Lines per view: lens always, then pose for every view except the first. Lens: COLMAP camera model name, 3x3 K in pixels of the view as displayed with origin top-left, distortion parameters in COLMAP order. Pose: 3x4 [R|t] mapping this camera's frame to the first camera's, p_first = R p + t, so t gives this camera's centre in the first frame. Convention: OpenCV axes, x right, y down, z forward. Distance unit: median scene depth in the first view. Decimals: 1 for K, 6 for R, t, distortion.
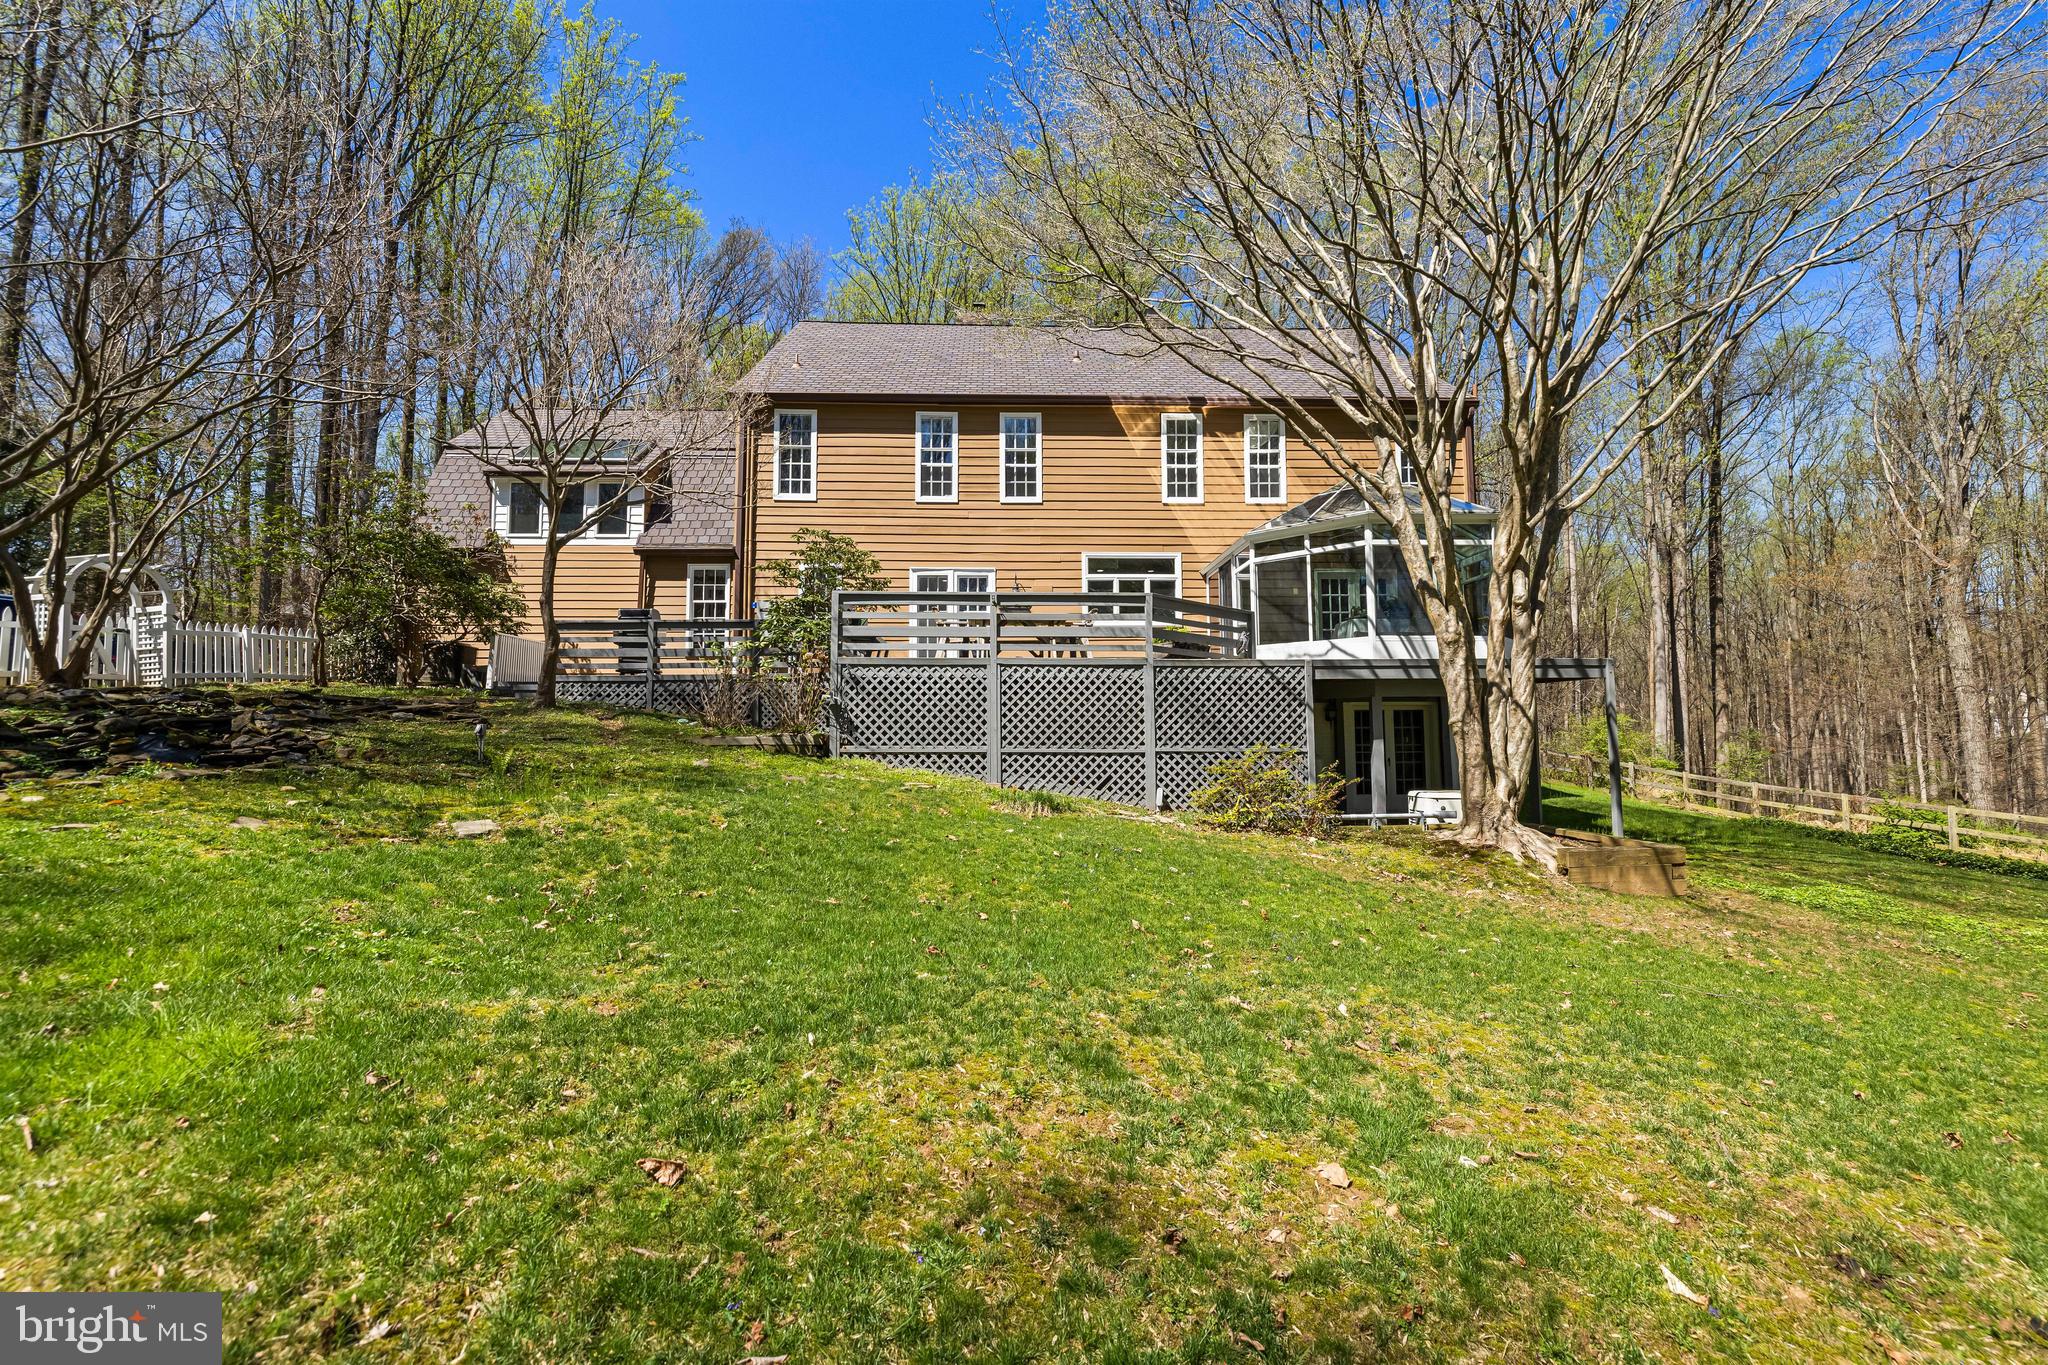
lens RADIAL K [[876.4, 0, 1017.7], [0, 876.4, 696.5], [0, 0, 1]] dist [-0.001229, -0.001607]
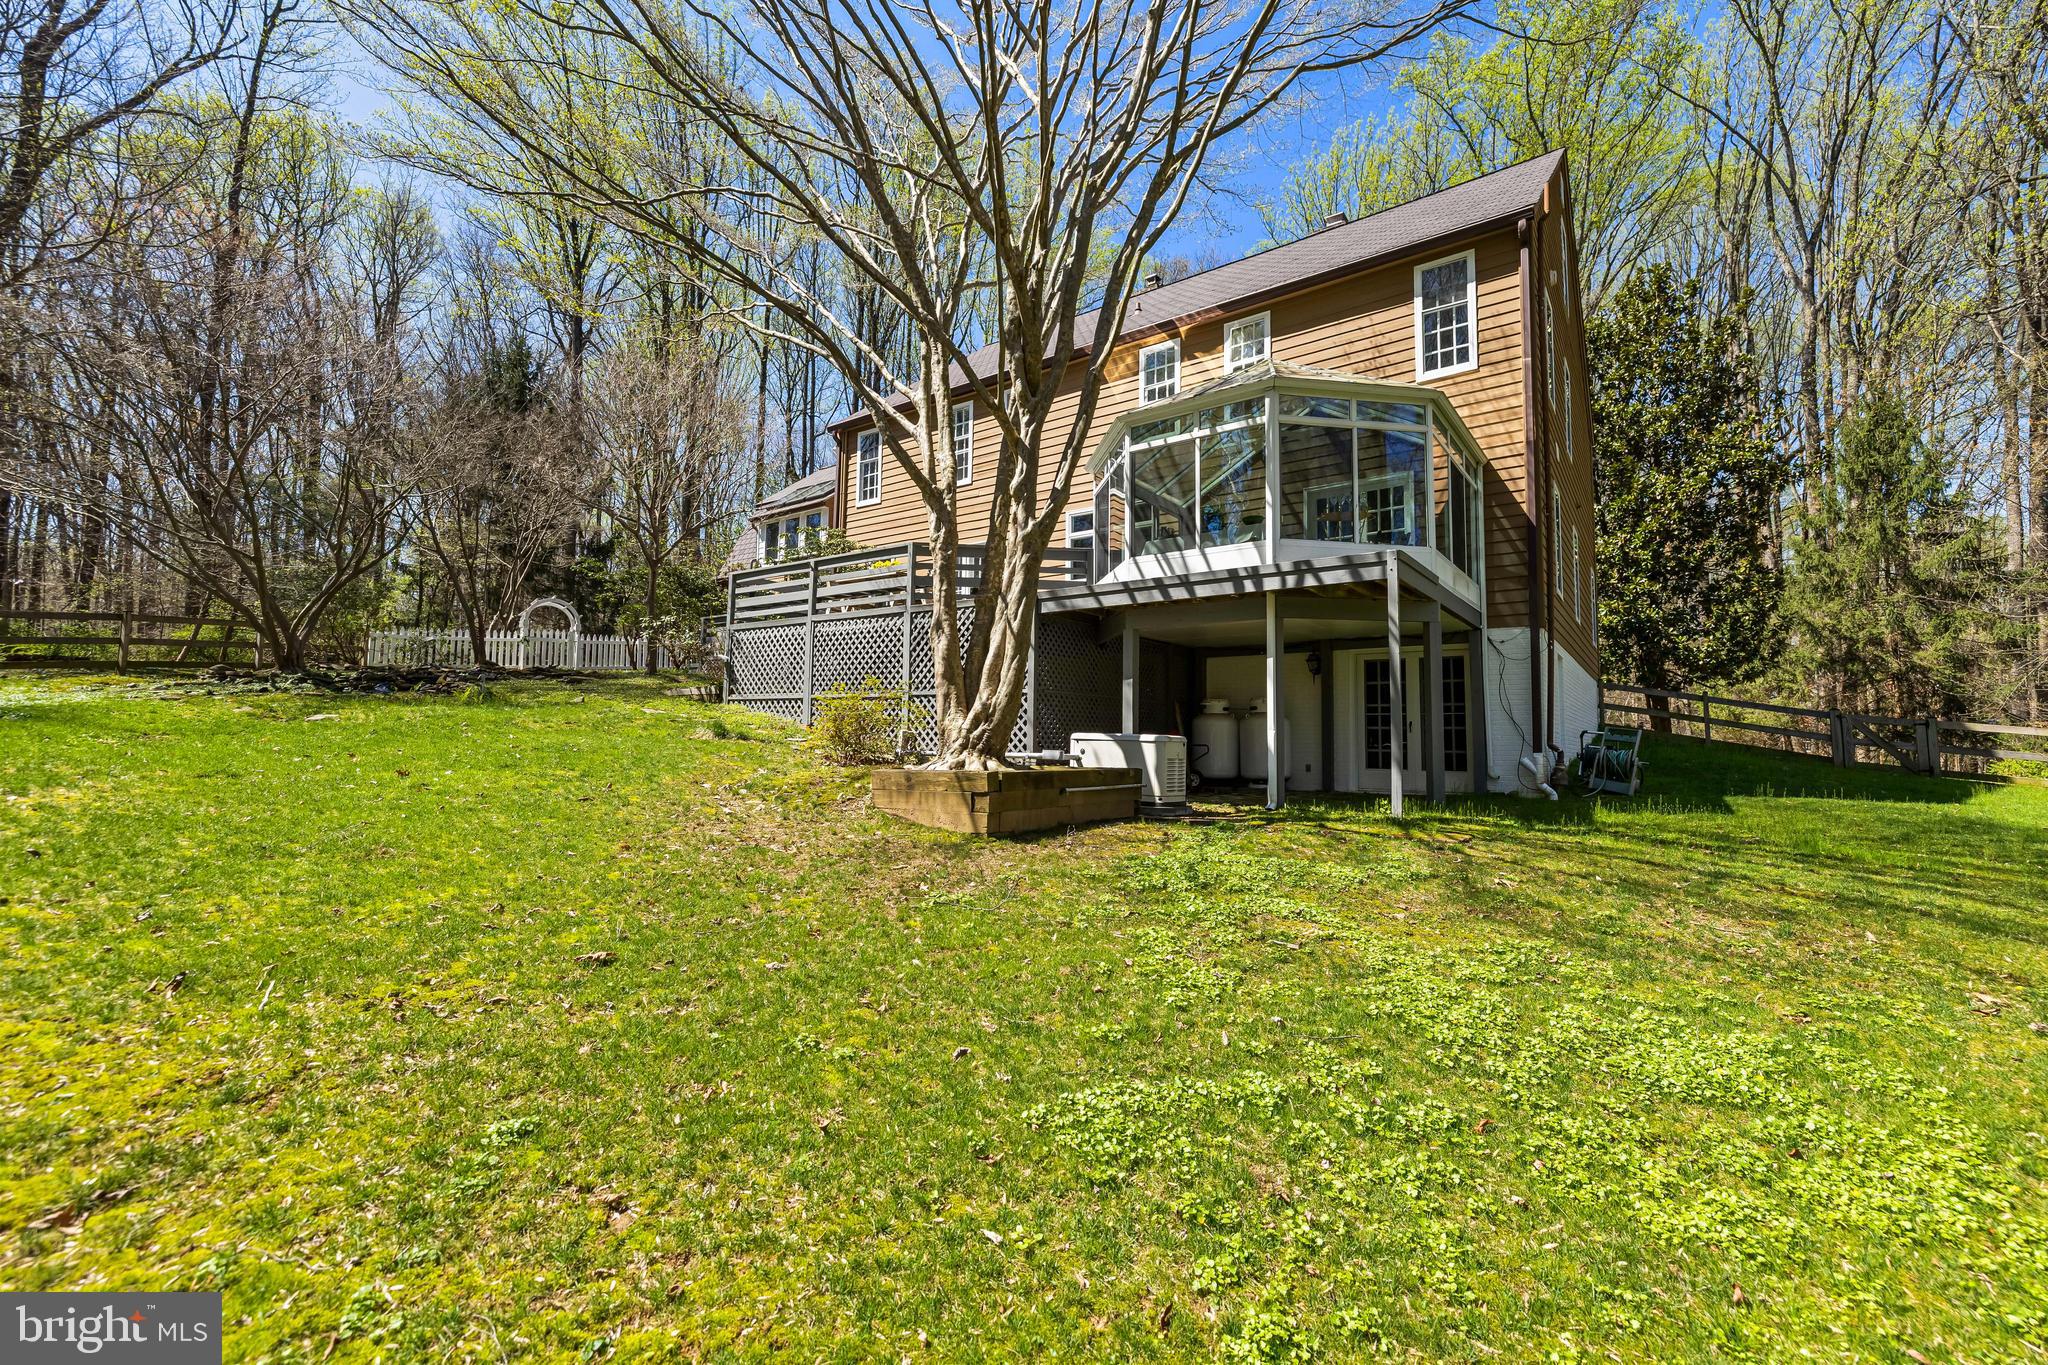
lens RADIAL K [[876.4, 0, 1018.0], [0, 876.4, 693.1], [0, 0, 1]] dist [-0.001229, -0.001607]
pose [[0.767514, -0.019648, -0.640731, 0.734213], [0.005987, 0.999706, -0.023484, 0.068792], [0.641004, 0.014188, 0.767406, 0.238390]]
